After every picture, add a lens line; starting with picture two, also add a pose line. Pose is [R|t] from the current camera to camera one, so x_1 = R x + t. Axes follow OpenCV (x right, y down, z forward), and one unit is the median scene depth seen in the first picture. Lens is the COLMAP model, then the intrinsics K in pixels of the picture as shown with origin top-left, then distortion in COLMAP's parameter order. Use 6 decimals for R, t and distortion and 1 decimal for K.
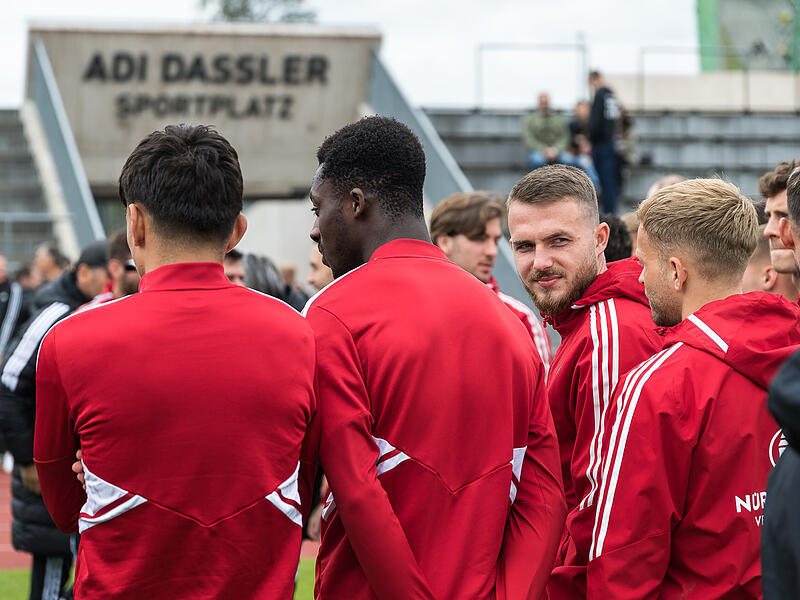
lens RADIAL K [[2385.5, 0, 400.8], [0, 2385.5, 299.2], [0, 0, 1]] dist [-0.109469, 0.000000]
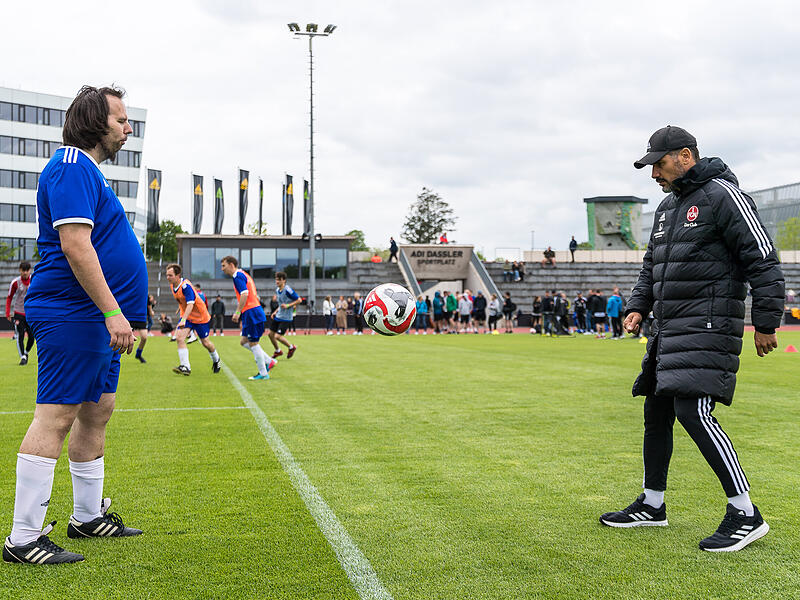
lens RADIAL K [[978.9, 0, 405.2], [0, 978.9, 300.3], [0, 0, 1]] dist [-0.009726, 0.000000]
pose [[0.996863, 0.001980, -0.079121, 0.009760], [-0.003257, 0.999866, -0.016013, 0.025900], [0.079079, 0.016220, 0.996736, -0.930872]]
